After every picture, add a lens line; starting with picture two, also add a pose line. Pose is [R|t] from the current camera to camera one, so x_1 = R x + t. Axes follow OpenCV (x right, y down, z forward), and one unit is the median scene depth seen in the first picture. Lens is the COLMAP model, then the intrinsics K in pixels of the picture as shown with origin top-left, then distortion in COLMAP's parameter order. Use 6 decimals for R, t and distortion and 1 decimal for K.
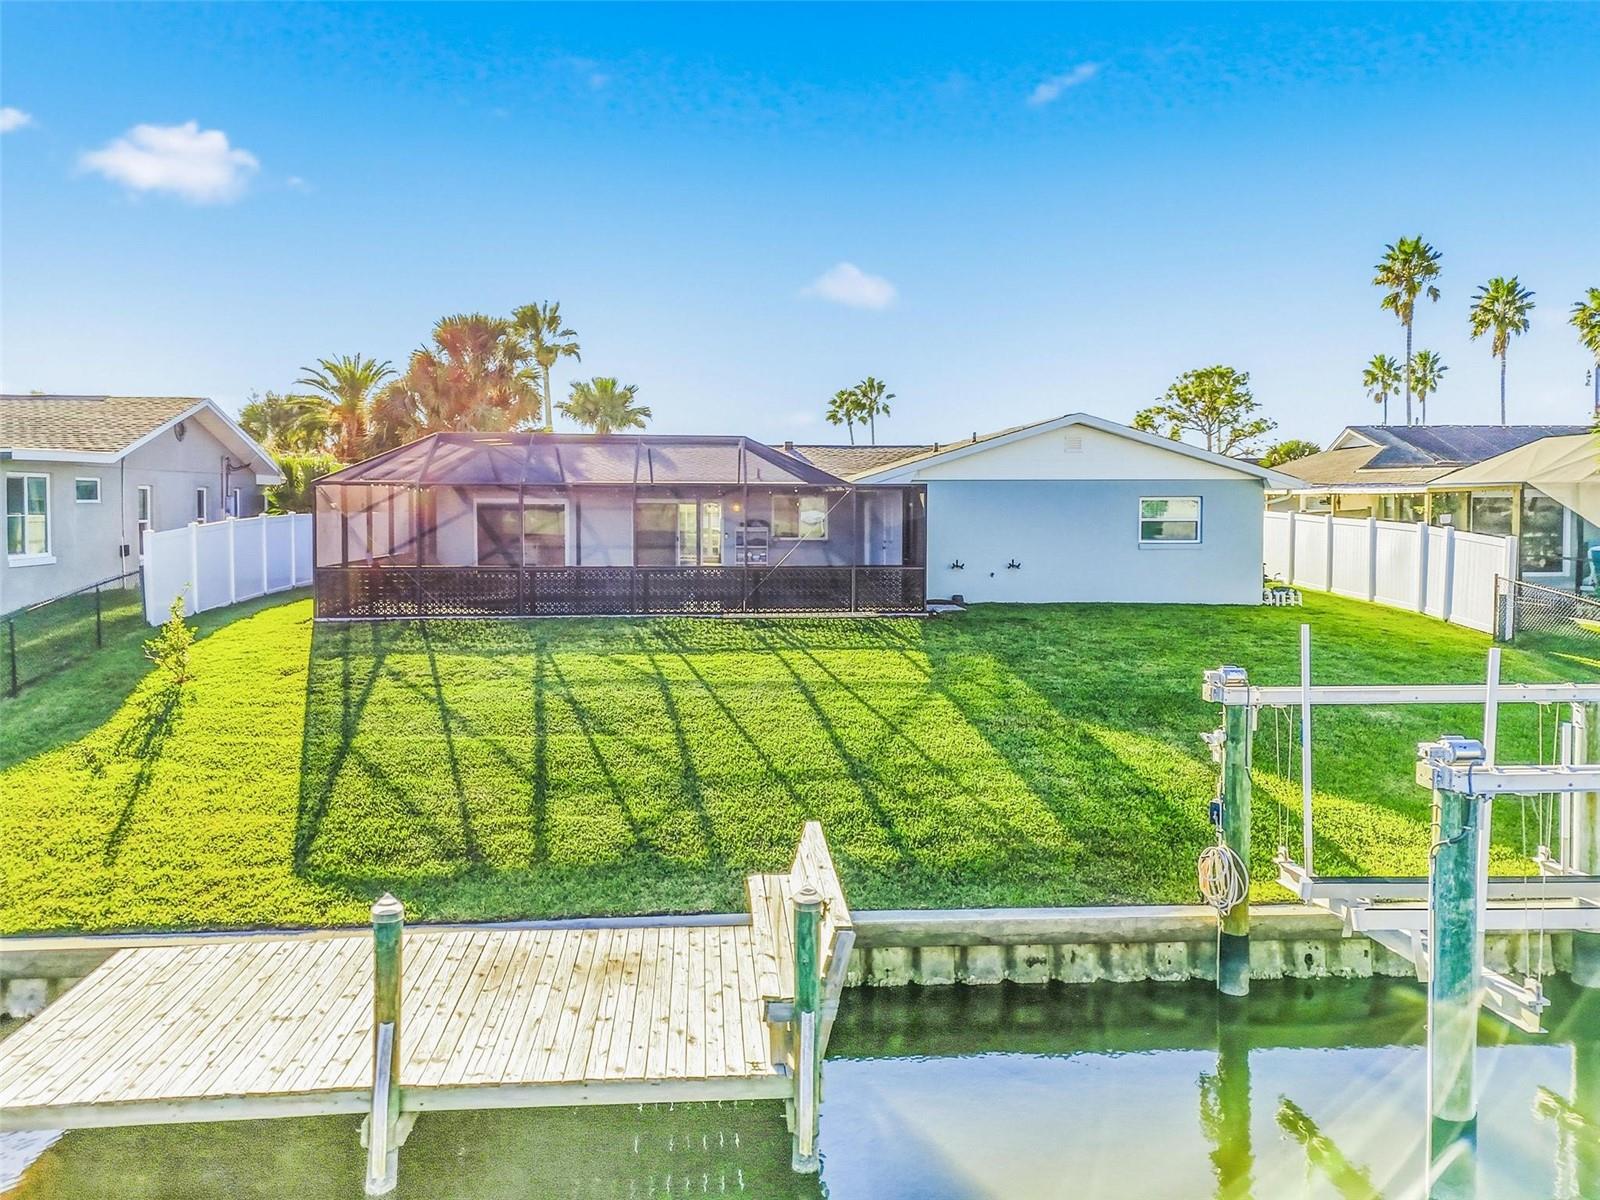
lens RADIAL K [[1183.6, 0, 801.5], [0, 1183.6, 599.6], [0, 0, 1]] dist [0.065849, -0.048854]
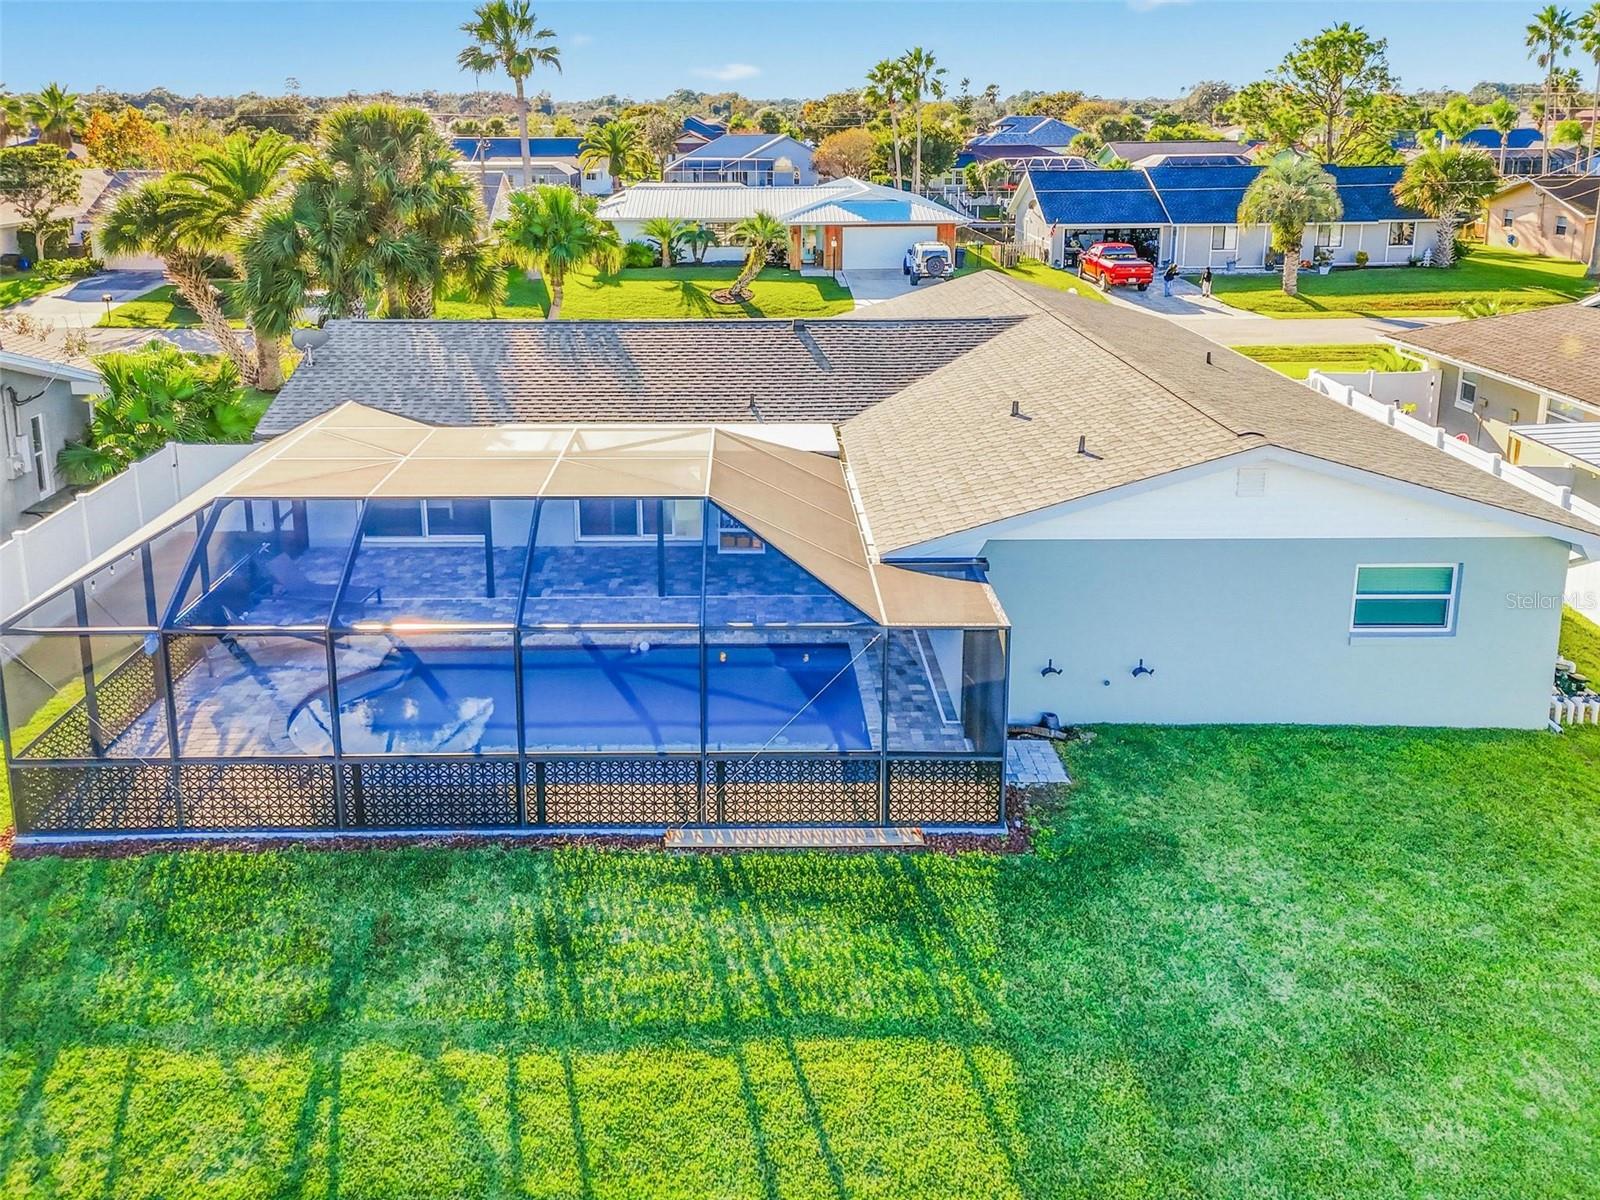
lens RADIAL K [[1183.6, 0, 759.1], [0, 1183.6, 401.0], [0, 0, 1]] dist [0.065849, -0.048854]
pose [[0.997922, 0.016505, -0.062290, 0.021315], [-0.006720, 0.988027, 0.154138, -0.420308], [0.064088, -0.153399, 0.986084, 0.605871]]
